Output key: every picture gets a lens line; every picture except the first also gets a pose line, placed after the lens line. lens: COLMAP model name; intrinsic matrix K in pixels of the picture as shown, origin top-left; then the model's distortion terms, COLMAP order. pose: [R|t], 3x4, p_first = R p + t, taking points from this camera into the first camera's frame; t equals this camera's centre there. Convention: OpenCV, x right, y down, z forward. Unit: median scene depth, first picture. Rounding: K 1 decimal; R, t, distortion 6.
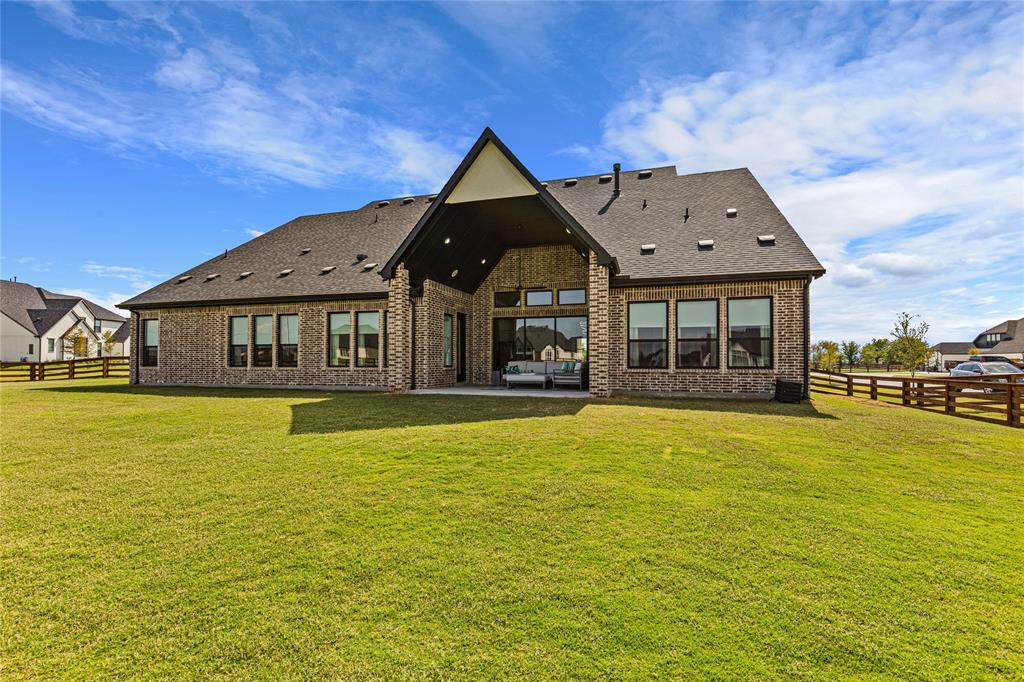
lens RADIAL K [[462.9, 0, 512.0], [0, 462.9, 341.0], [0, 0, 1]] dist [0.001828, 0.000031]
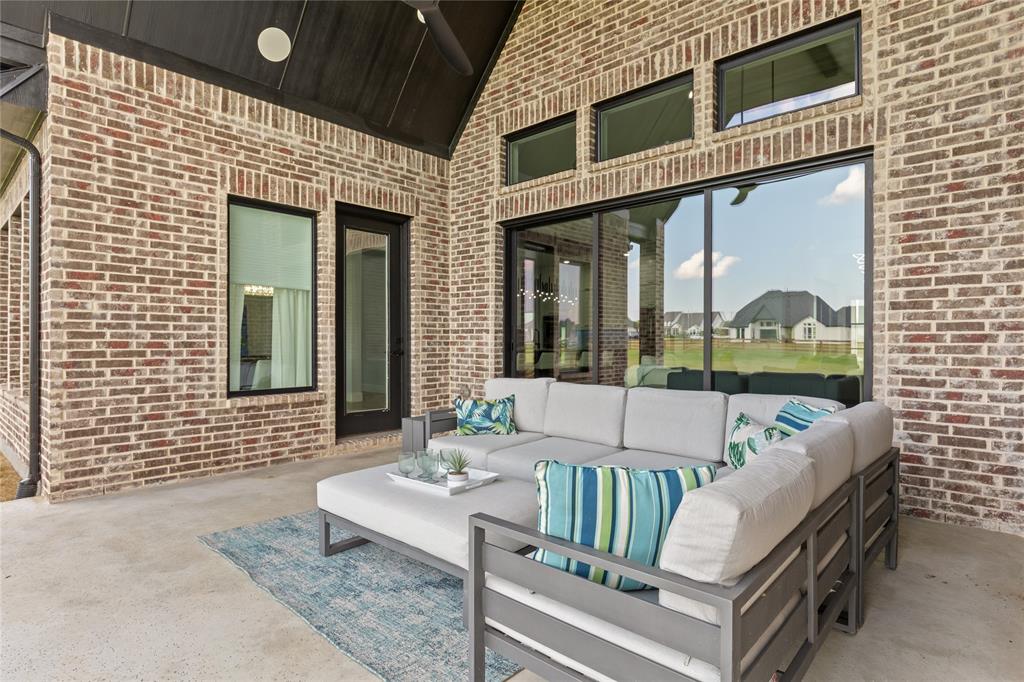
lens RADIAL K [[499.8, 0, 512.0], [0, 499.8, 341.0], [0, 0, 1]] dist [-0.001279, -0.000091]
pose [[0.894117, 0.002465, -0.447827, 0.112827], [0.019064, 0.998869, 0.043560, 0.012005], [0.447427, -0.047485, 0.893059, 0.712959]]
